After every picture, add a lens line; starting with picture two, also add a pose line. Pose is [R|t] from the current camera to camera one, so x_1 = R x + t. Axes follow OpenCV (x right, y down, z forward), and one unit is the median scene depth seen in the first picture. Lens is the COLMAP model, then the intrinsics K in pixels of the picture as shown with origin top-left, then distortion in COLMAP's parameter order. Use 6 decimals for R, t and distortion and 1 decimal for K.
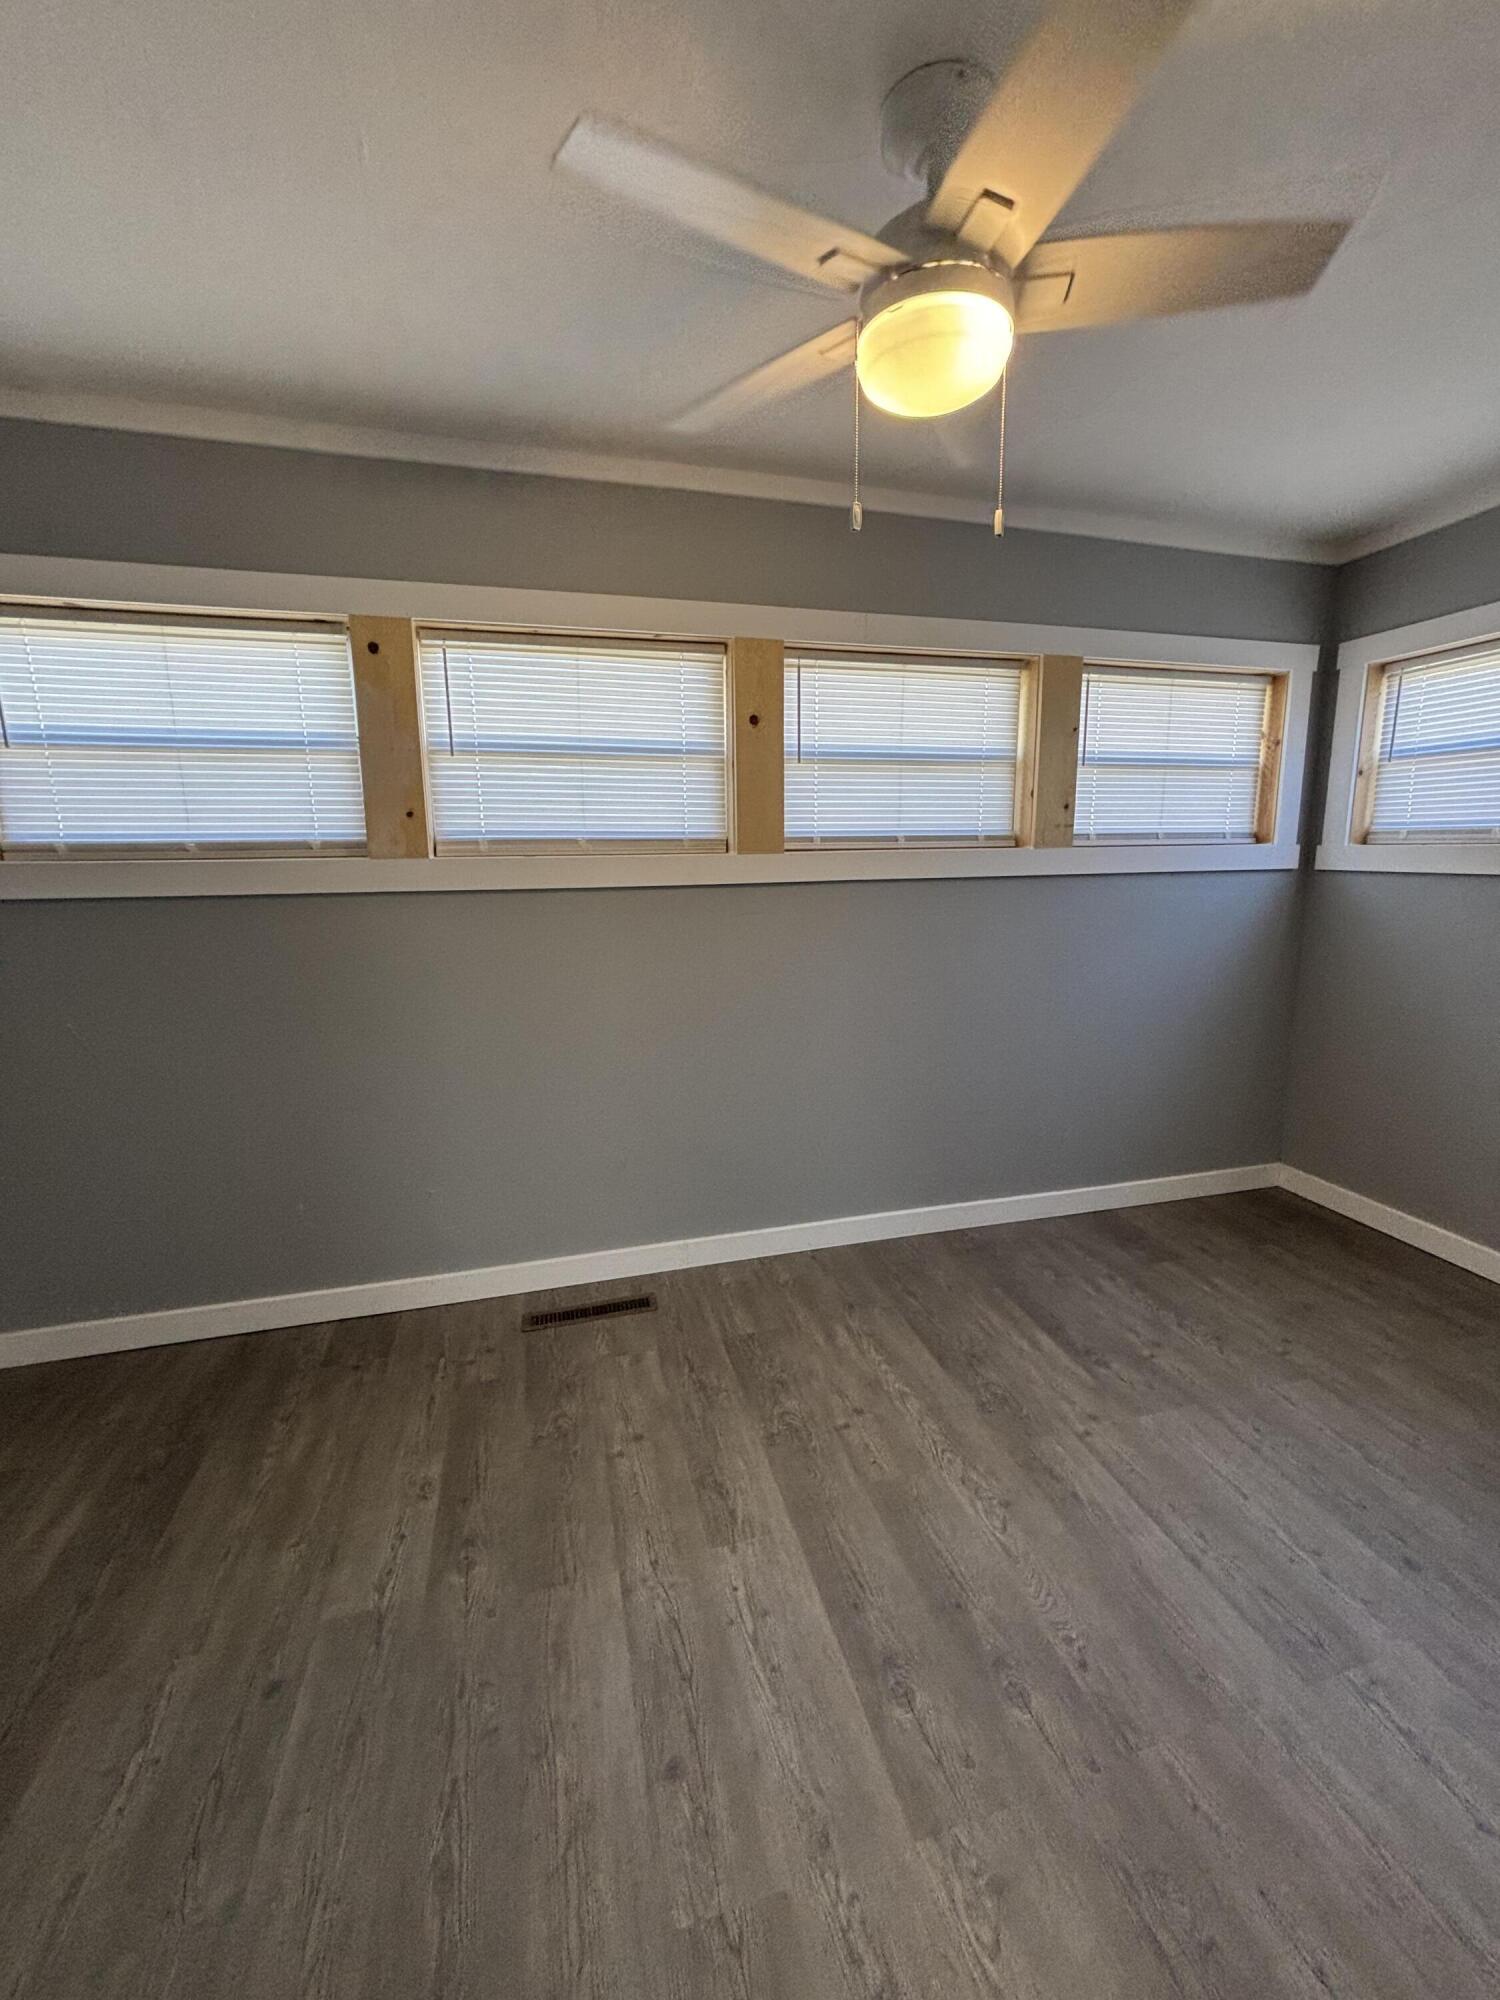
lens RADIAL K [[812.8, 0, 760.8], [0, 812.8, 997.4], [0, 0, 1]] dist [-0.004350, 0.002122]
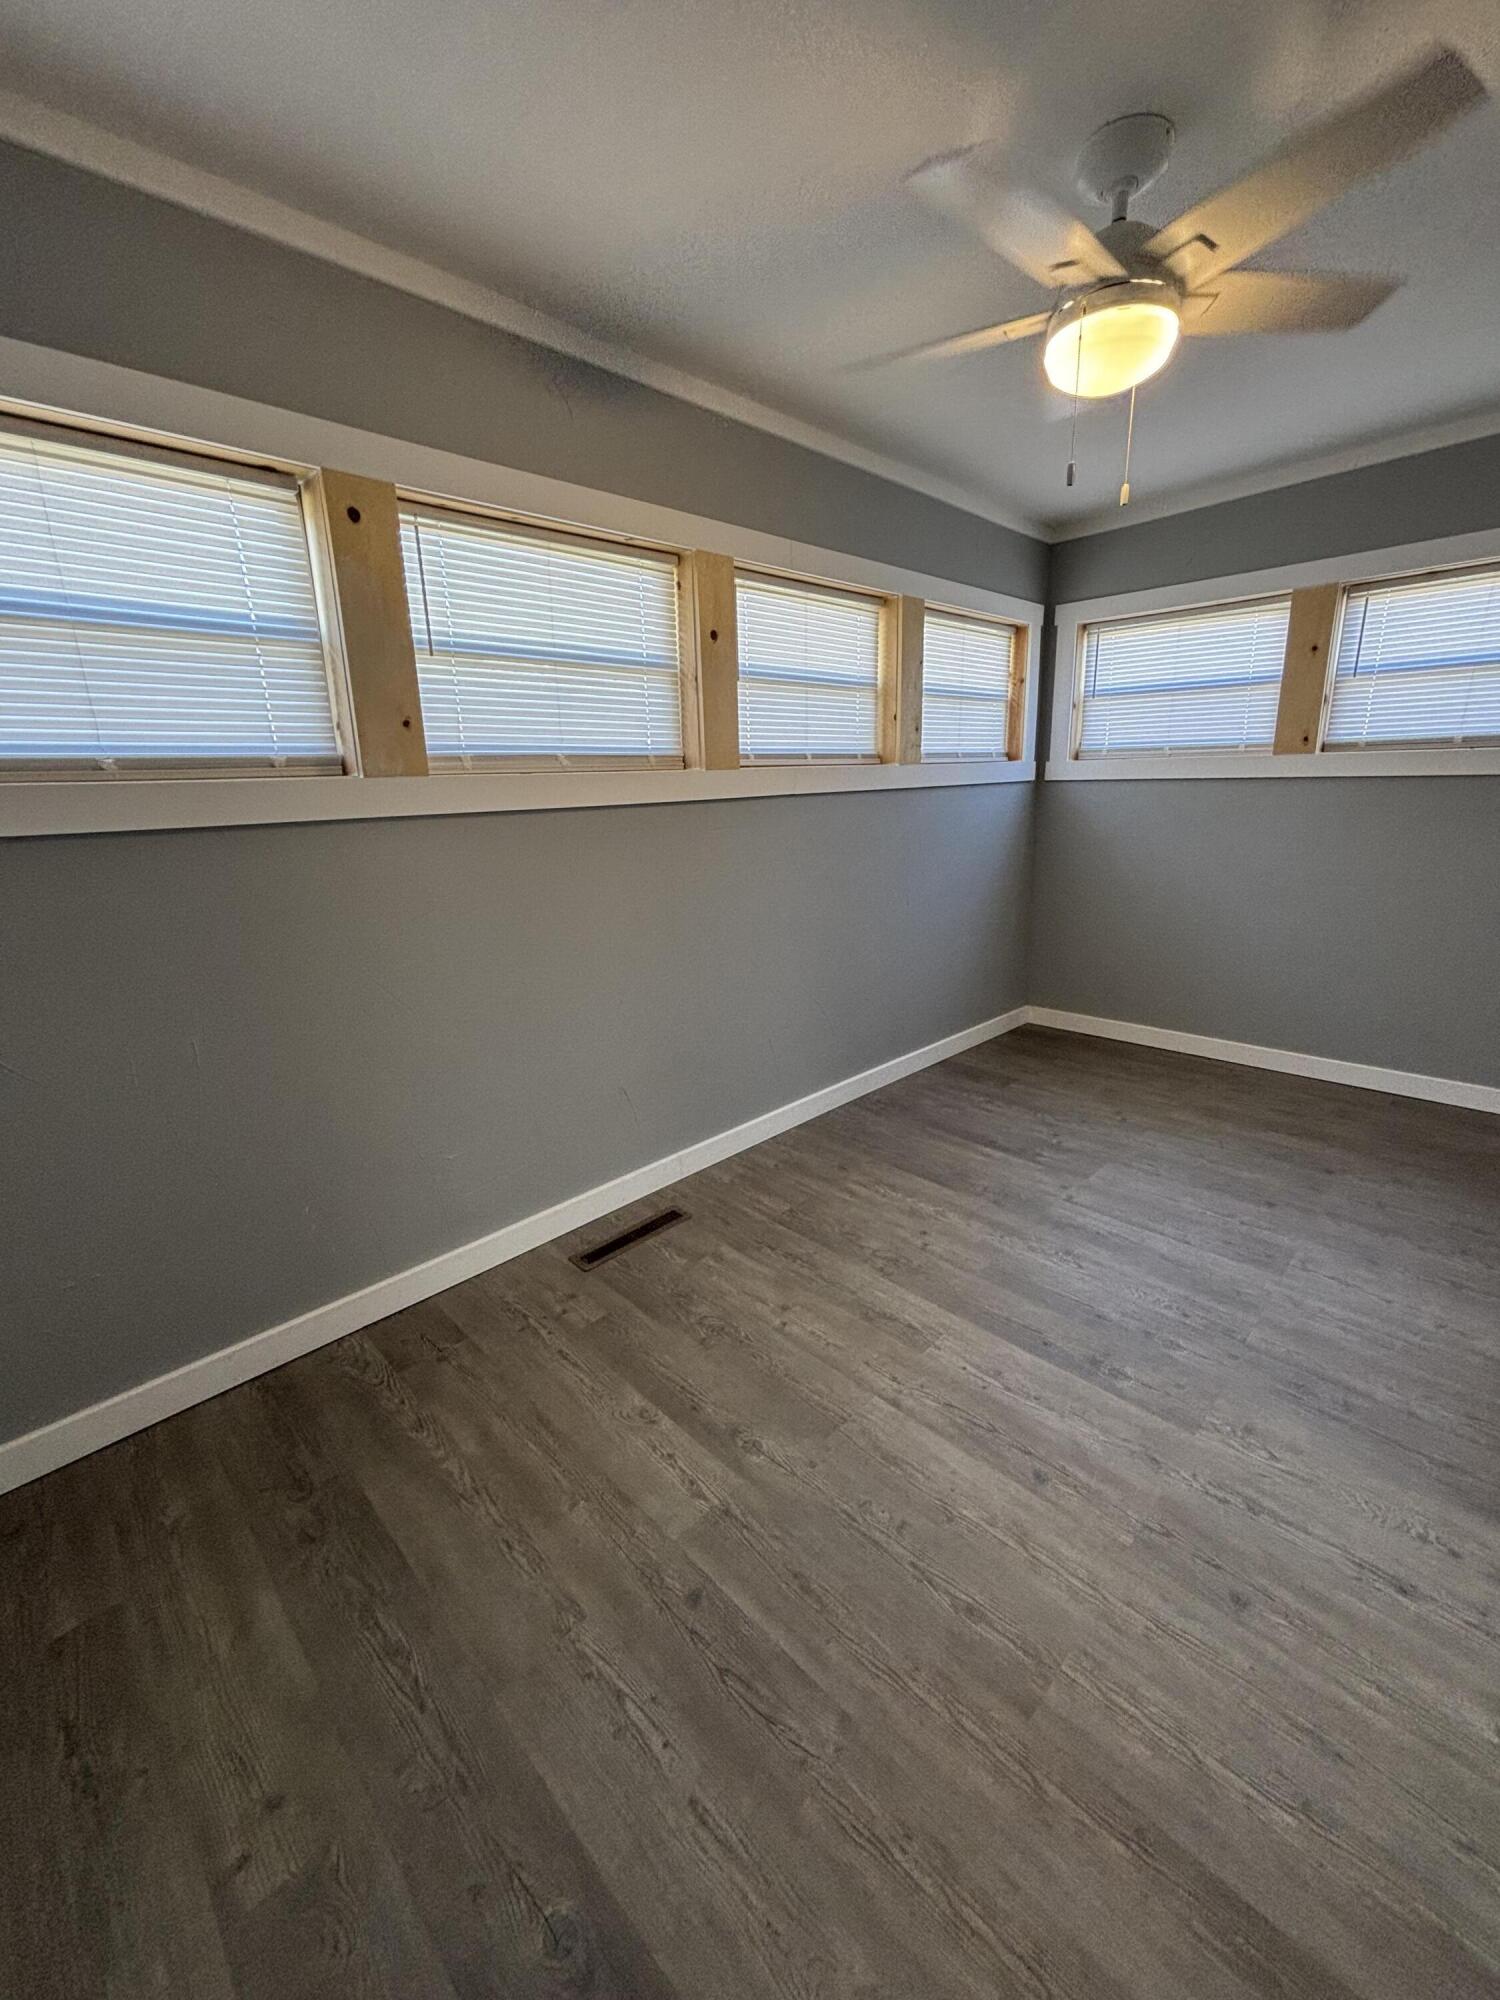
lens RADIAL K [[812.8, 0, 762.5], [0, 812.8, 997.1], [0, 0, 1]] dist [-0.004350, 0.002122]
pose [[0.868324, -0.143740, 0.474713, -0.550307], [0.107123, 0.988847, 0.103472, 0.009088], [-0.484291, -0.038994, 0.874038, 0.064008]]
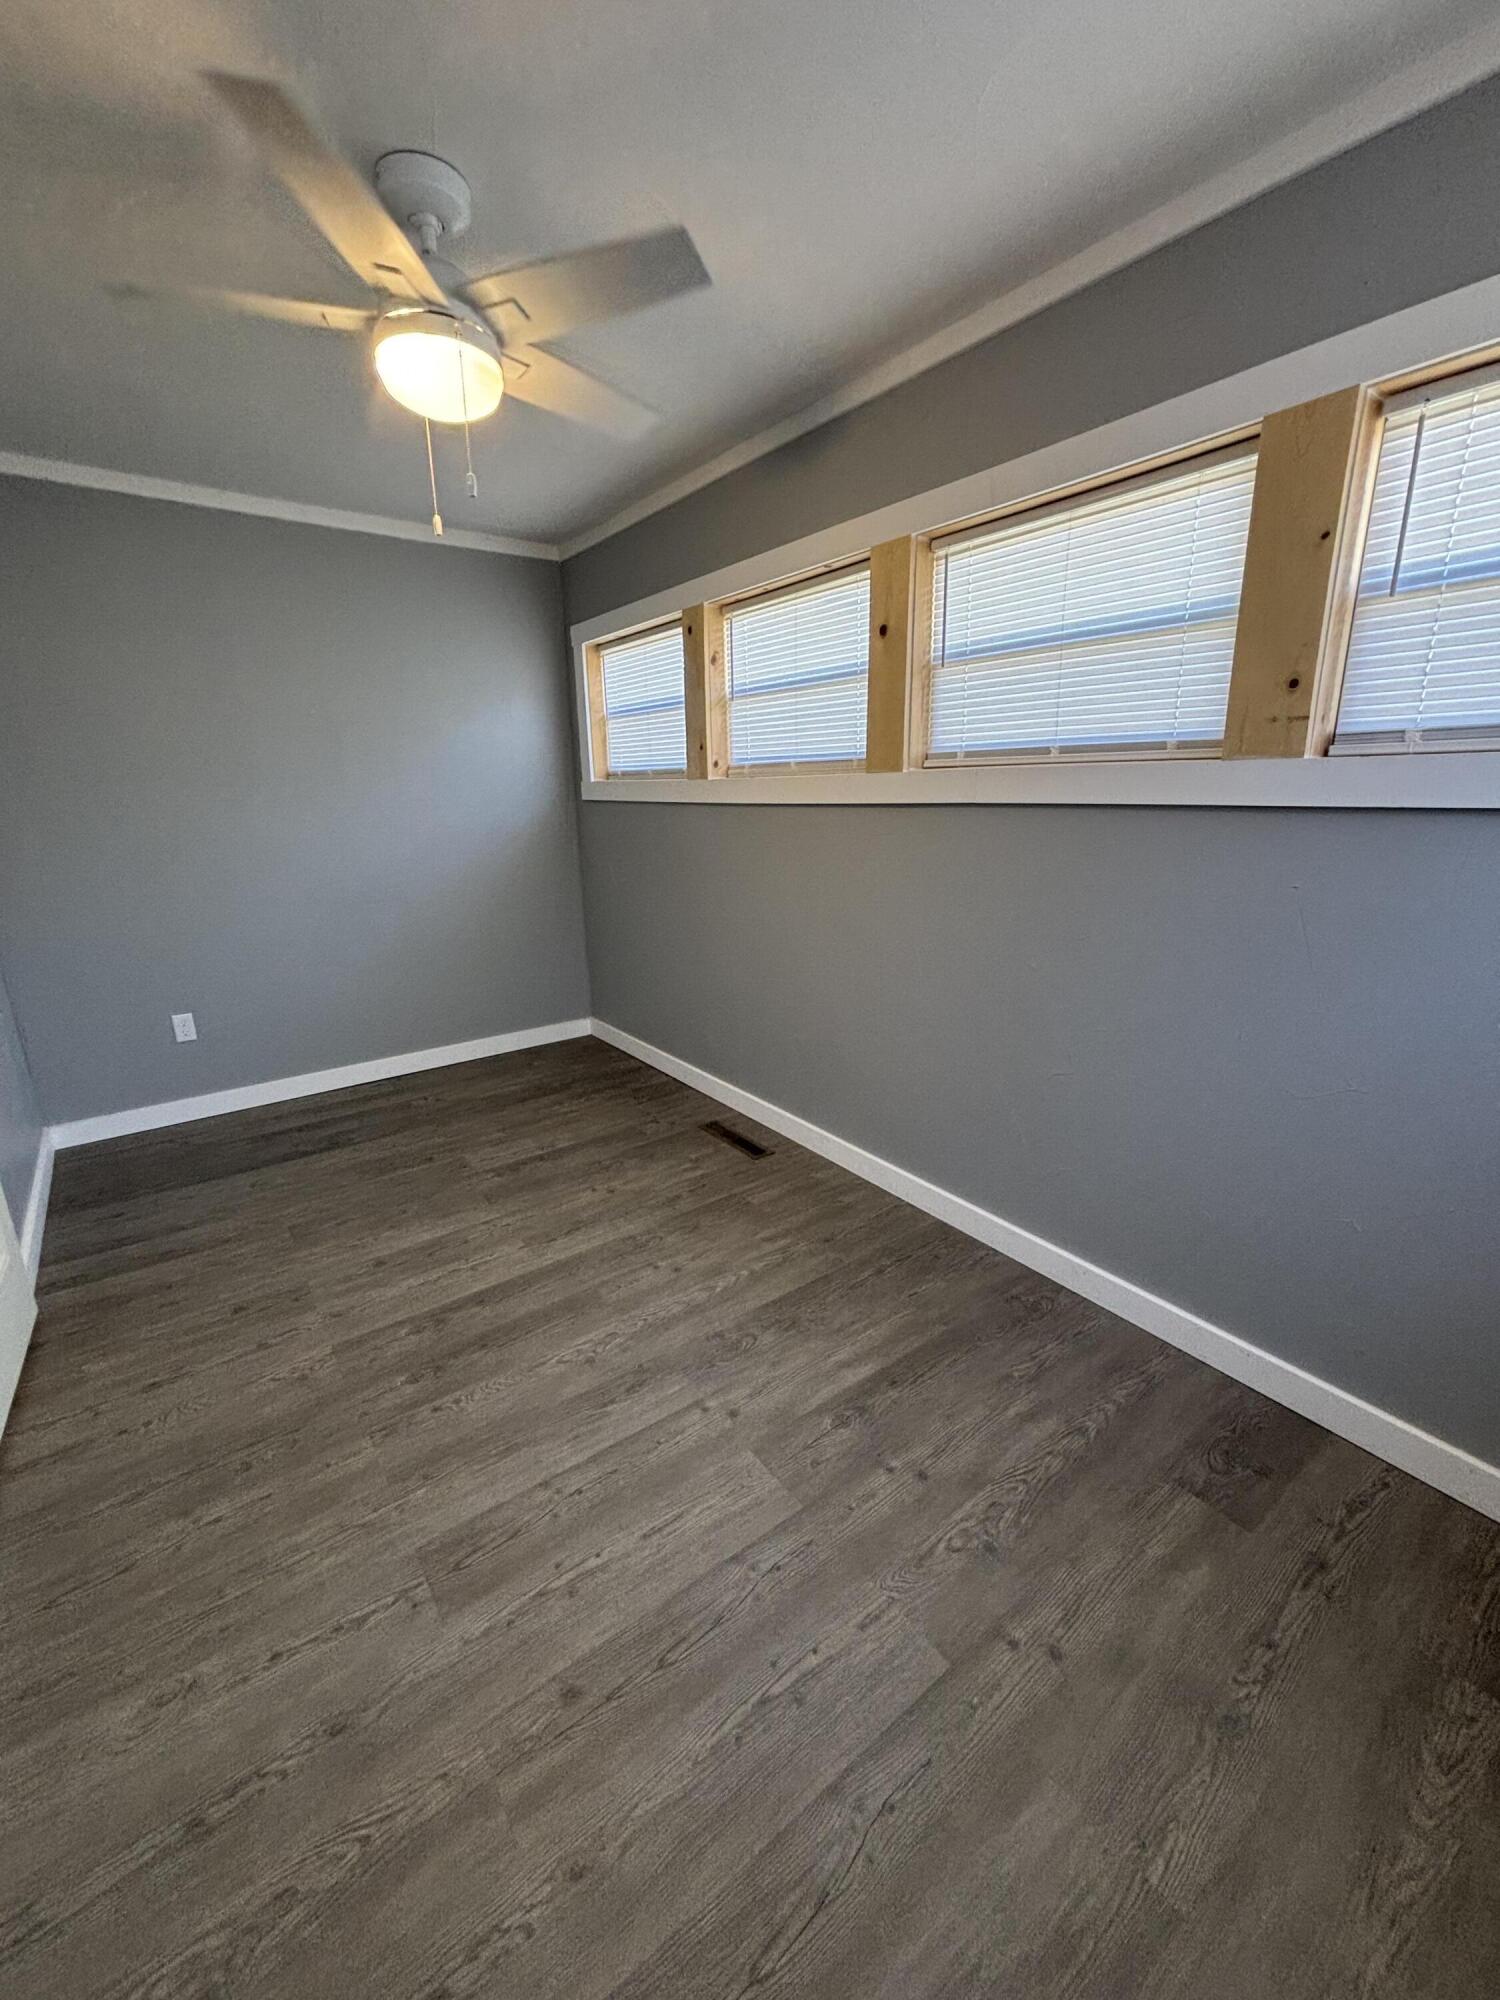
lens RADIAL K [[812.8, 0, 754.9], [0, 812.8, 989.2], [0, 0, 1]] dist [-0.004350, 0.002122]
pose [[0.359872, 0.234571, -0.903033, 0.986043], [-0.159021, 0.969138, 0.188370, -0.094993], [0.919350, 0.075813, 0.386067, 0.566391]]
